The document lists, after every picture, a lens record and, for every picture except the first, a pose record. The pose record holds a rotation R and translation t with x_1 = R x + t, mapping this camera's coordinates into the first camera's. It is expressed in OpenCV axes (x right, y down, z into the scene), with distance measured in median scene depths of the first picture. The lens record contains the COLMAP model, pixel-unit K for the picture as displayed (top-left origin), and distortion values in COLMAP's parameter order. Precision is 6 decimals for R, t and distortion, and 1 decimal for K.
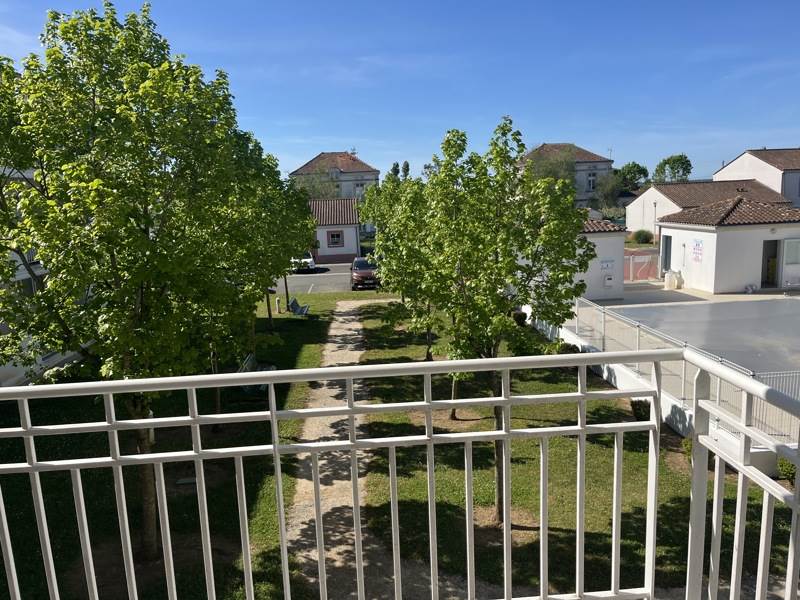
lens RADIAL K [[603.8, 0, 400.6], [0, 603.8, 301.5], [0, 0, 1]] dist [0.025717, -0.001481]
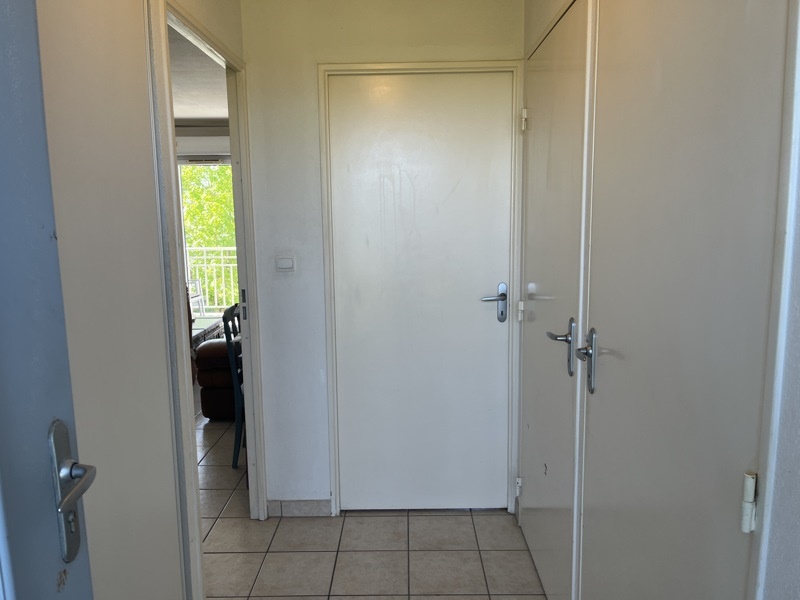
lens RADIAL K [[603.8, 0, 401.0], [0, 603.8, 301.6], [0, 0, 1]] dist [0.025717, -0.001481]
pose [[0.994261, 0.030951, -0.102406, 1.466878], [-0.033191, 0.999244, -0.020249, 0.572593], [0.101702, 0.023532, 0.994537, -3.365578]]
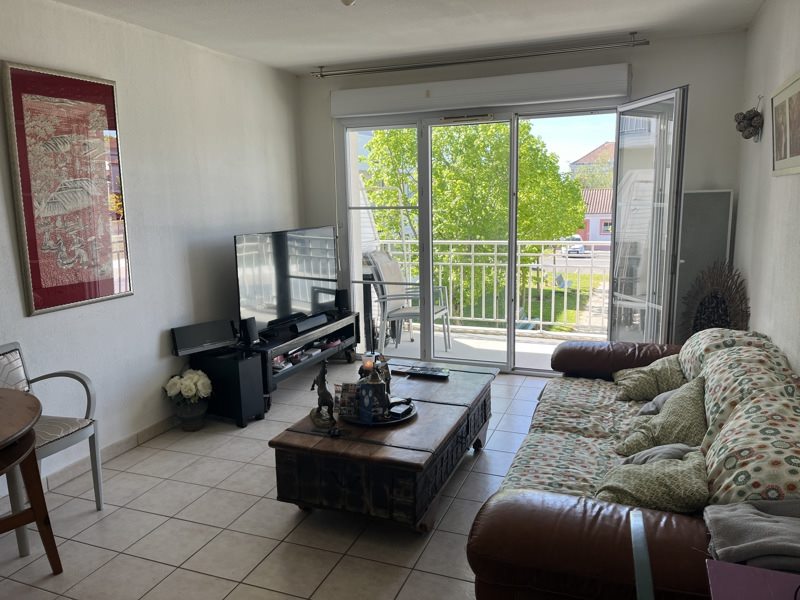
lens RADIAL K [[603.8, 0, 399.2], [0, 603.8, 299.1], [0, 0, 1]] dist [0.025717, -0.001481]
pose [[0.891383, 0.099450, -0.442205, 0.813217], [-0.094443, 0.994970, 0.033390, 0.371406], [0.443302, 0.012000, 0.896292, -2.206157]]
